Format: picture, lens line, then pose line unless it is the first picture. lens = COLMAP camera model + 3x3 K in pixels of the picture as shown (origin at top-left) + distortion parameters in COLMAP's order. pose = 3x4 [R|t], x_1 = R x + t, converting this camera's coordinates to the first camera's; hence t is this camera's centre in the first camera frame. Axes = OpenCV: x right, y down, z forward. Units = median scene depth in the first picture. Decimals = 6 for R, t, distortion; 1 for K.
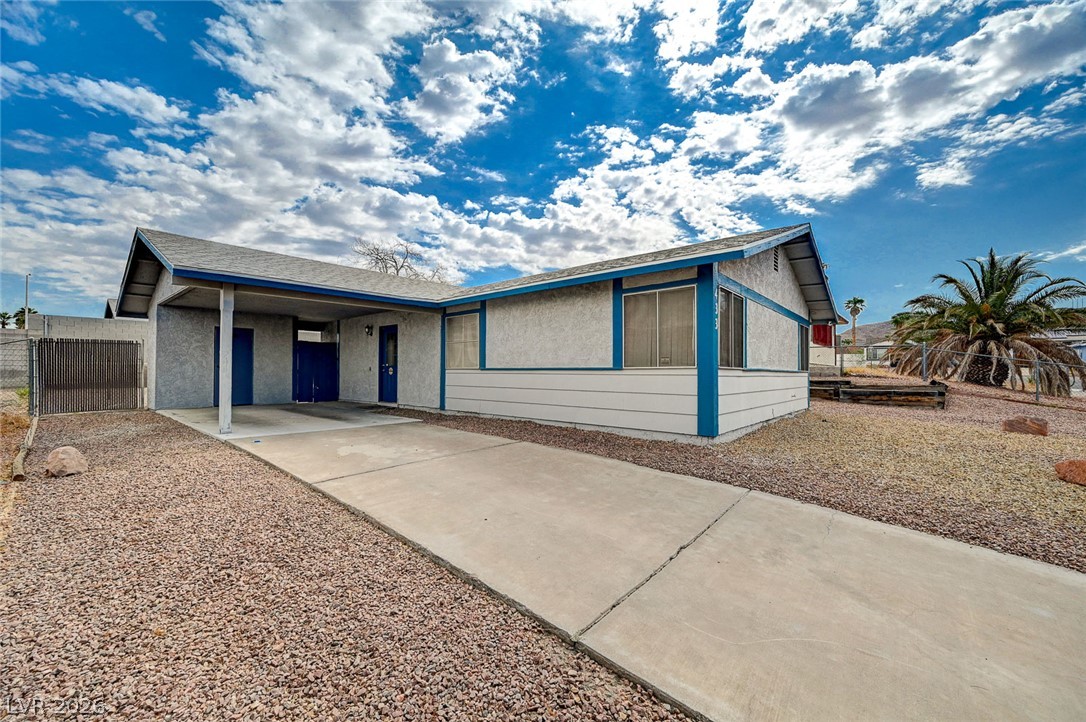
lens RADIAL K [[427.8, 0, 542.4], [0, 427.8, 367.4], [0, 0, 1]] dist [-0.001252, -0.000028]
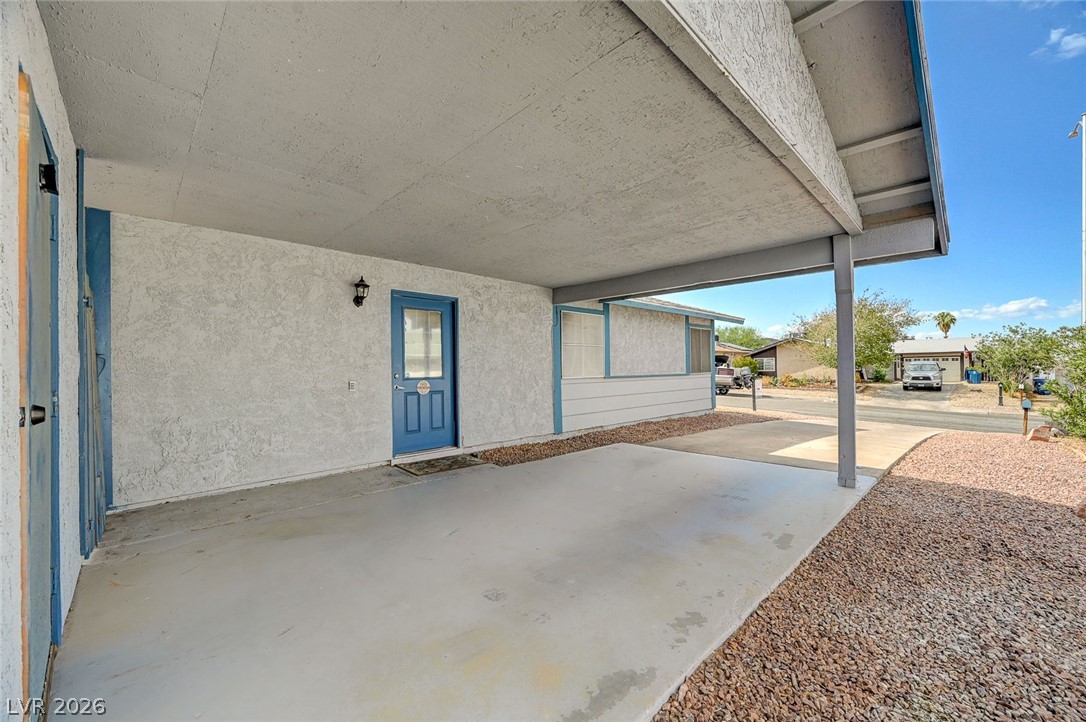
lens RADIAL K [[427.8, 0, 540.8], [0, 427.8, 362.6], [0, 0, 1]] dist [-0.001252, -0.000028]
pose [[0.094002, 0.009646, 0.995525, -1.011884], [-0.000063, 0.999953, -0.009683, -0.017996], [-0.995572, 0.000848, 0.093999, 0.997506]]
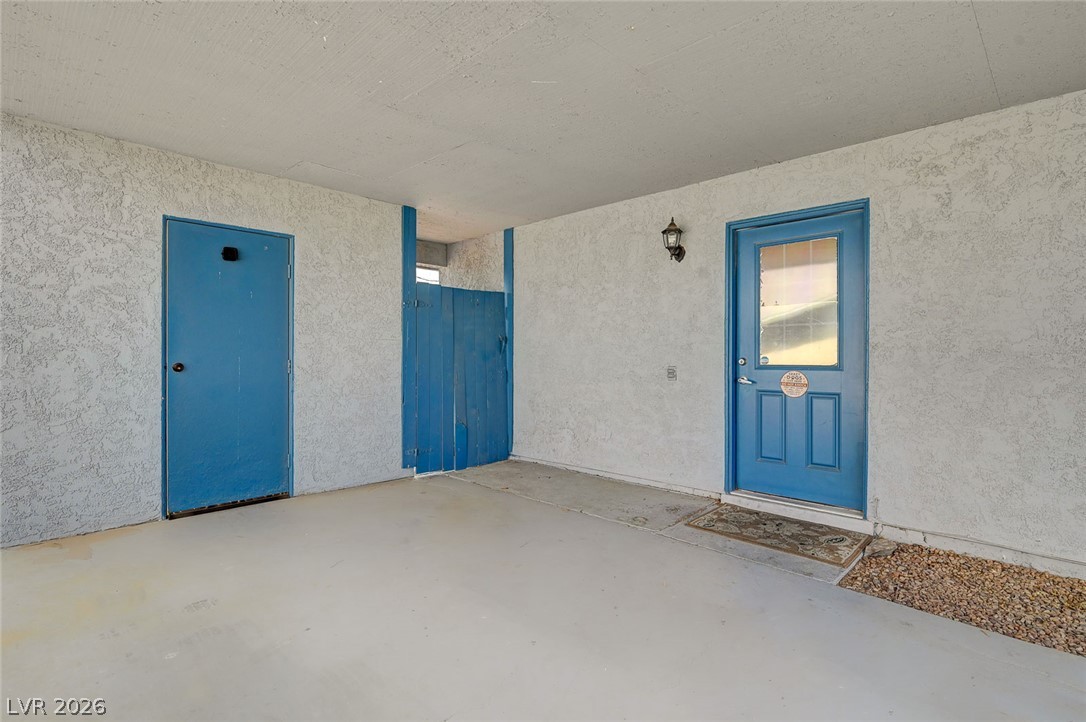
lens RADIAL K [[529.1, 0, 541.8], [0, 529.1, 354.4], [0, 0, 1]] dist [-0.005335, -0.000223]
pose [[0.998130, 0.001137, -0.061116, -0.599153], [-0.000548, 0.999953, 0.009656, -0.015499], [0.061125, -0.009604, 0.998084, 0.802755]]
